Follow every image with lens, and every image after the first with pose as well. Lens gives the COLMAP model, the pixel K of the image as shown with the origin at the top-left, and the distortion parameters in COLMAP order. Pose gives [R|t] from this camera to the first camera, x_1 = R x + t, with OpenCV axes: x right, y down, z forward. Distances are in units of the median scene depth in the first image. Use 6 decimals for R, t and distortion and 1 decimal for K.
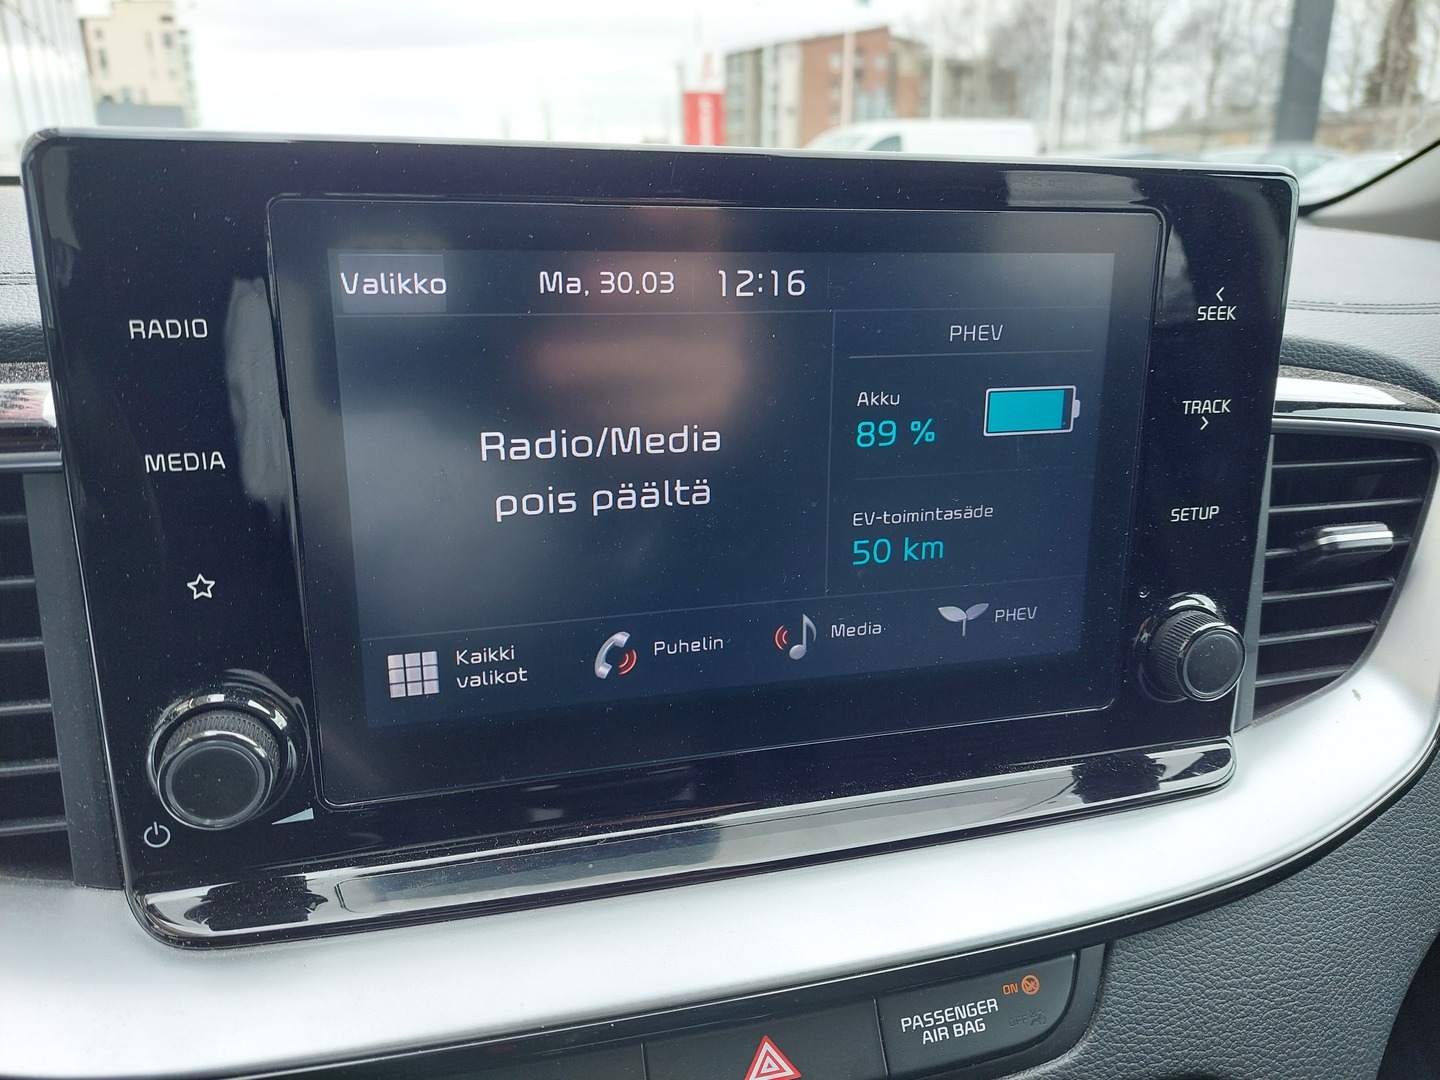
lens RADIAL K [[1034.2, 0, 755.6], [0, 1034.2, 561.2], [0, 0, 1]] dist [0.004521, -0.007414]
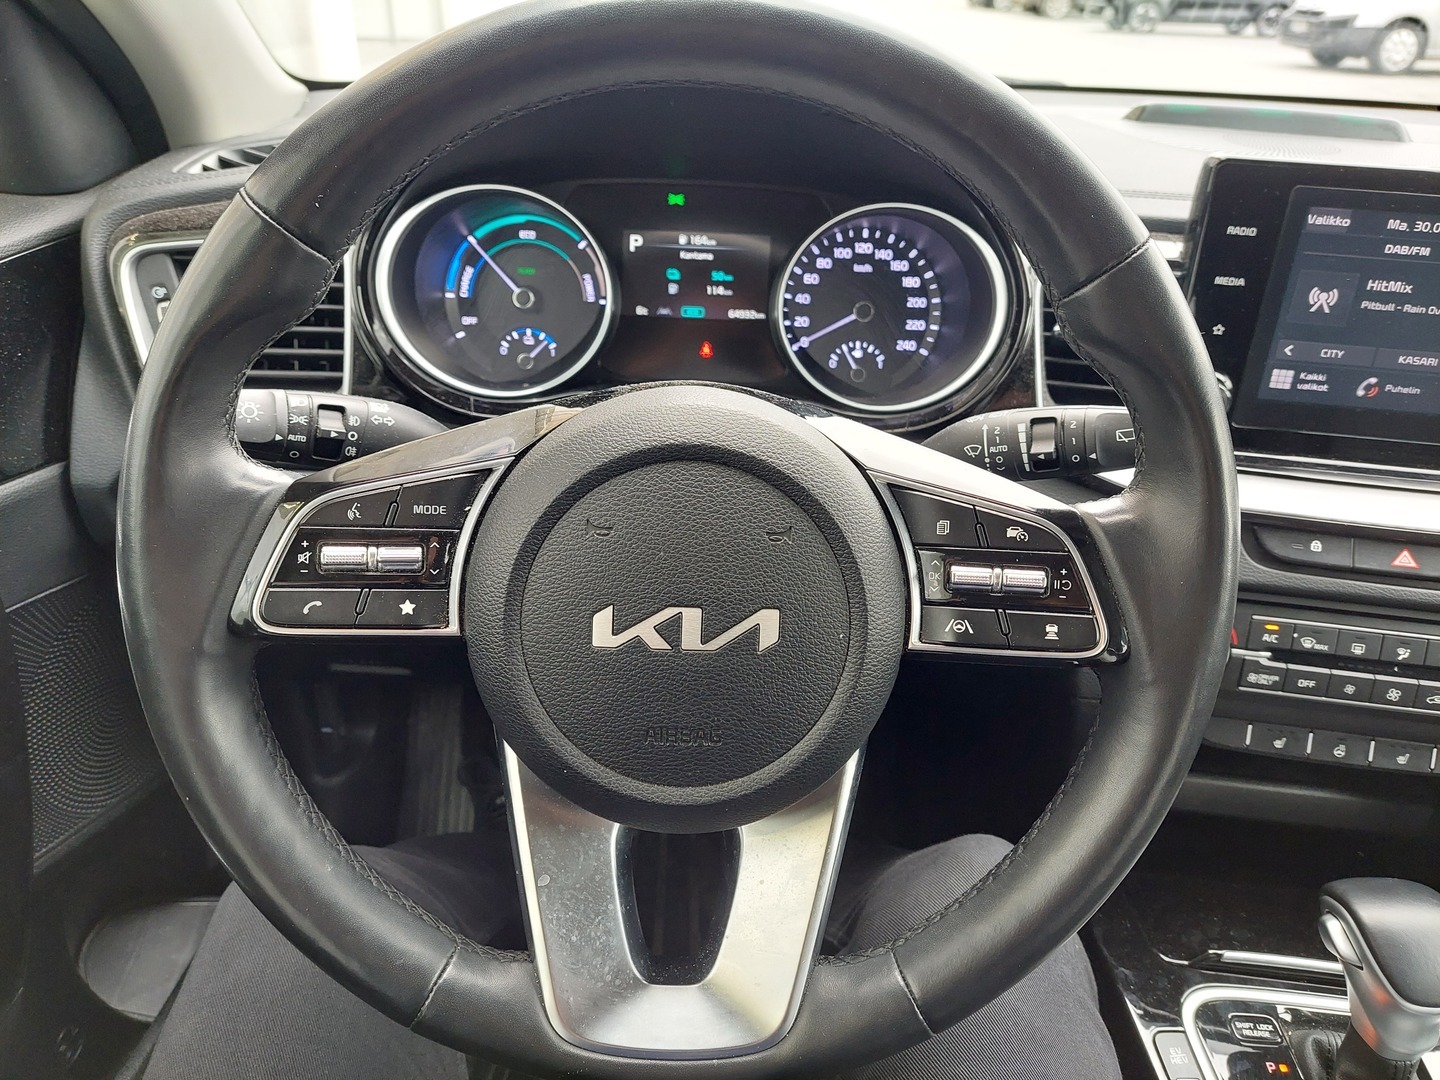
lens RADIAL K [[1034.2, 0, 718.3], [0, 1034.2, 549.3], [0, 0, 1]] dist [0.004521, -0.007414]
pose [[0.905111, 0.220048, -0.363803, -0.552383], [-0.164691, 0.970305, 0.177156, 0.283258], [0.391982, -0.100431, 0.914474, -1.811048]]
